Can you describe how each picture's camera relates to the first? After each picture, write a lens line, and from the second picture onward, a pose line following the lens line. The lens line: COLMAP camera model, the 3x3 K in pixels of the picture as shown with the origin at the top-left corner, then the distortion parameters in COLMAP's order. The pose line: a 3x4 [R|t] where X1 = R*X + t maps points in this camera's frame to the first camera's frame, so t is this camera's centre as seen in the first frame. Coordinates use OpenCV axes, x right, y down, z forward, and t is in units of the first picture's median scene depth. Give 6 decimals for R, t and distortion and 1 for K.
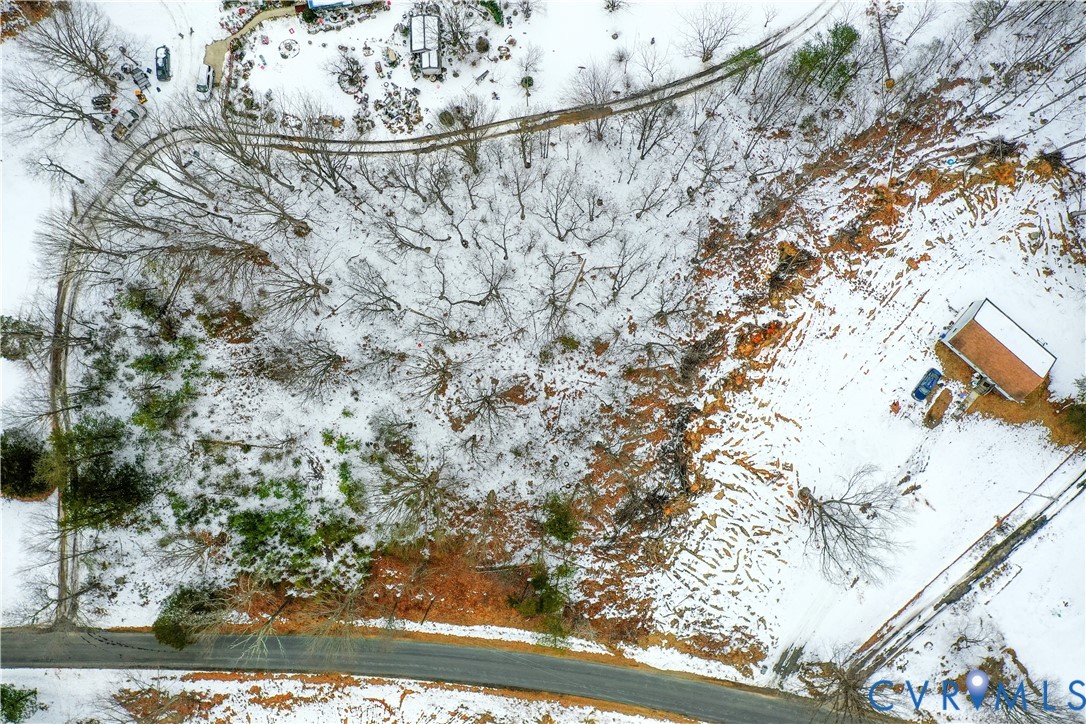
lens RADIAL K [[858.5, 0, 541.0], [0, 858.5, 357.4], [0, 0, 1]] dist [-0.006977, 0.004384]
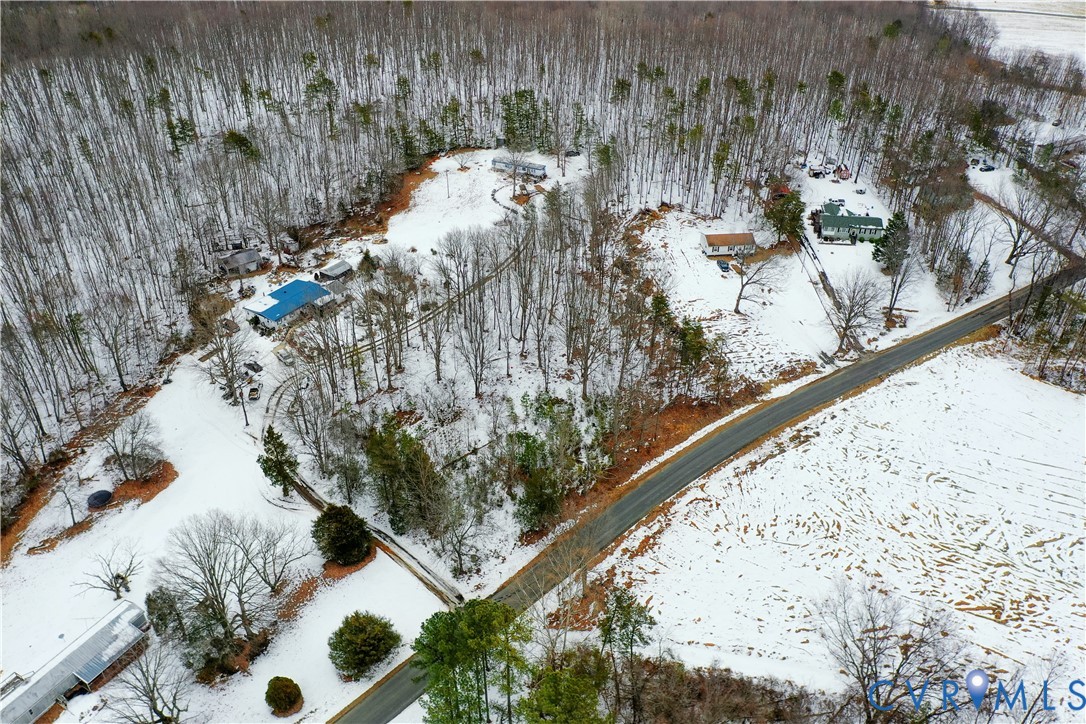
lens RADIAL K [[858.5, 0, 541.0], [0, 858.5, 357.4], [0, 0, 1]] dist [-0.006977, 0.004384]
pose [[0.682204, -0.396094, 0.614578, -1.011737], [0.730599, 0.402256, -0.551738, 0.834303], [-0.028678, 0.825408, 0.563807, 0.144725]]
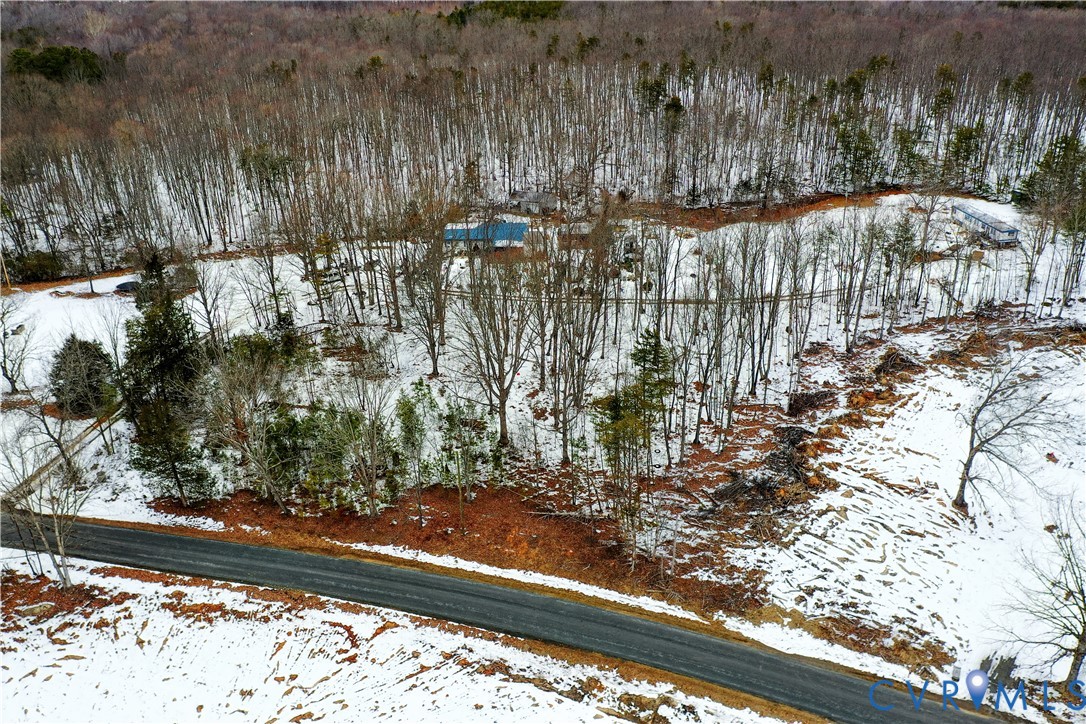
lens RADIAL K [[885.9, 0, 548.4], [0, 885.9, 361.7], [0, 0, 1]] dist [-0.004500, 0.000851]
pose [[0.983886, 0.077874, -0.160945, 0.057774], [-0.178667, 0.462230, -0.868574, 0.864322], [0.006754, 0.883334, 0.468695, 0.505228]]
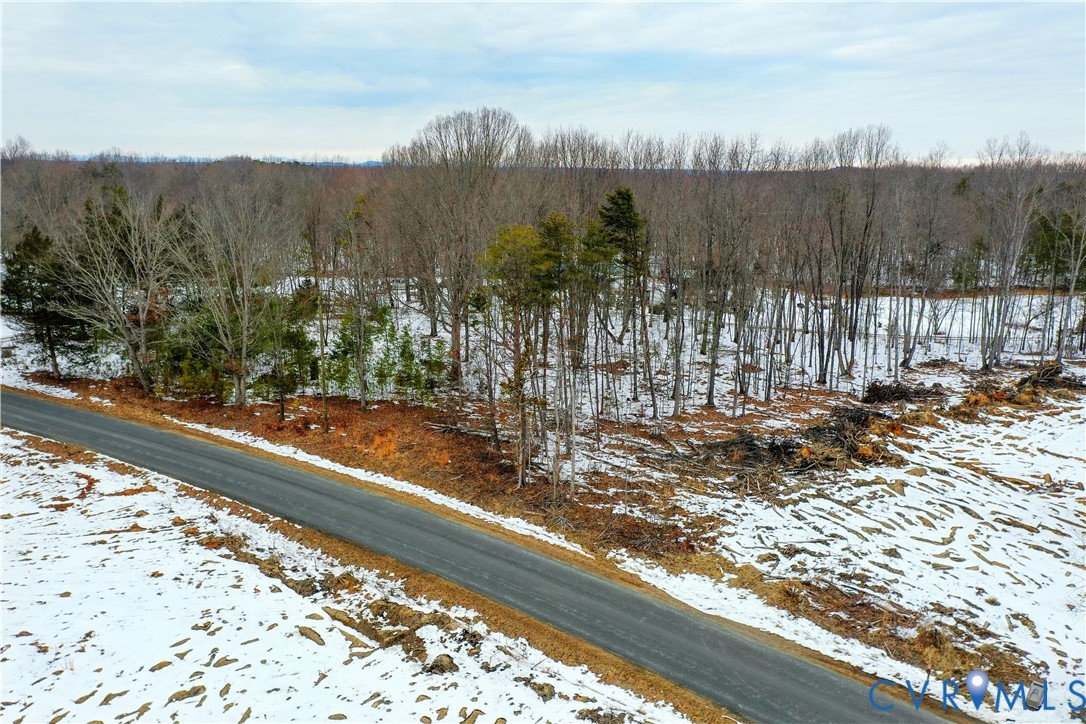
lens RADIAL K [[858.5, 0, 541.0], [0, 858.5, 357.4], [0, 0, 1]] dist [-0.006977, 0.004384]
pose [[0.890114, 0.125124, -0.438226, 0.223385], [-0.455372, 0.205600, -0.866236, 0.676389], [-0.018288, 0.970604, 0.239986, 0.818907]]
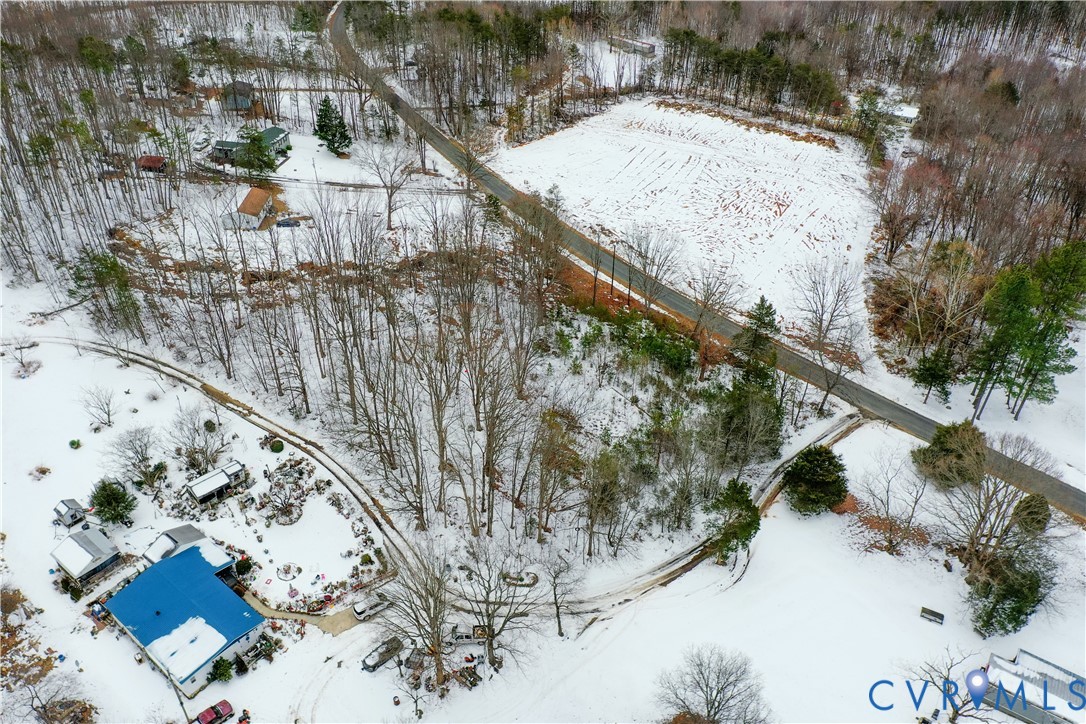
lens RADIAL K [[858.5, 0, 541.0], [0, 858.5, 357.4], [0, 0, 1]] dist [-0.006977, 0.004384]
pose [[-0.664343, -0.419498, 0.618603, -0.921737], [0.747379, -0.363444, 0.556177, -0.579626], [-0.008488, 0.831823, 0.554976, 0.333981]]
